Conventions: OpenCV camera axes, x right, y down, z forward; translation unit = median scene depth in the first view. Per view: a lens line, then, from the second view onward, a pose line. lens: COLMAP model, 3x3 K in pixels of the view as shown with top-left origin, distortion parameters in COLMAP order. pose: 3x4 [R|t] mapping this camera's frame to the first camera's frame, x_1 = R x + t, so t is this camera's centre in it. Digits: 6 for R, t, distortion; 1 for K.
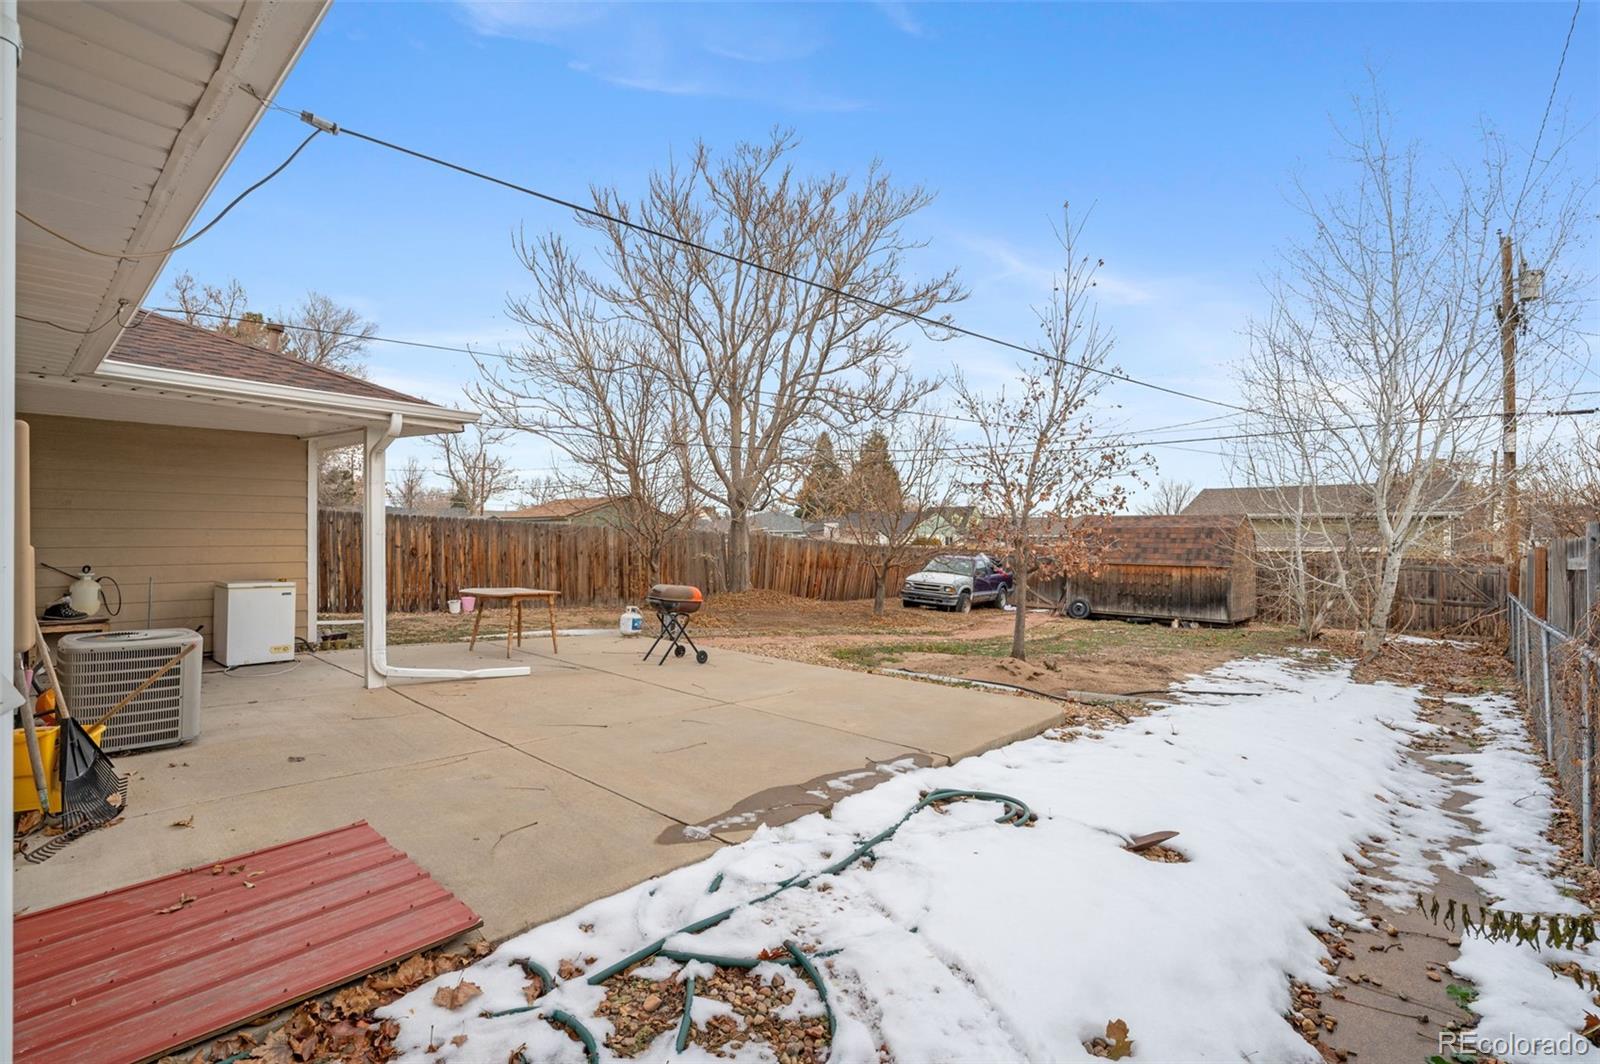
lens RADIAL K [[714.6, 0, 800.0], [0, 714.6, 532.0], [0, 0, 1]] dist [0.000564, 0.000036]
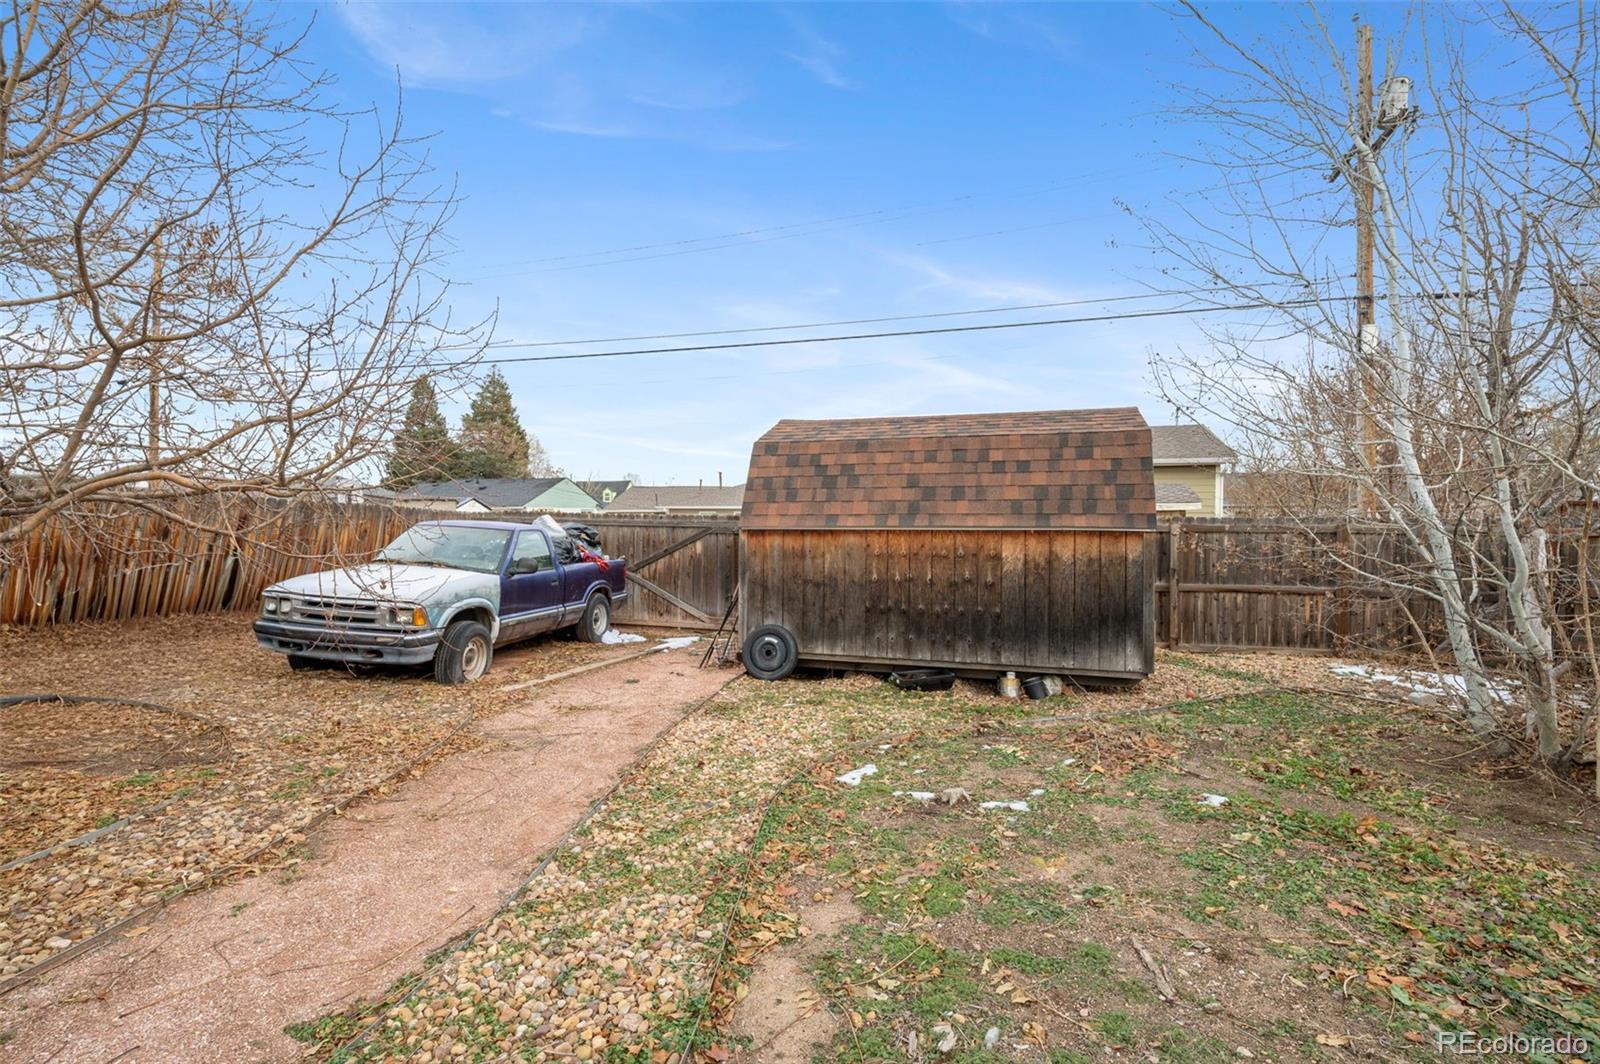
lens RADIAL K [[714.6, 0, 800.0], [0, 714.6, 532.0], [0, 0, 1]] dist [0.000564, 0.000036]
pose [[0.896435, -0.010903, 0.443041, 0.249140], [0.000540, 0.999723, 0.023511, 0.037140], [-0.443175, -0.020837, 0.896193, 0.685288]]
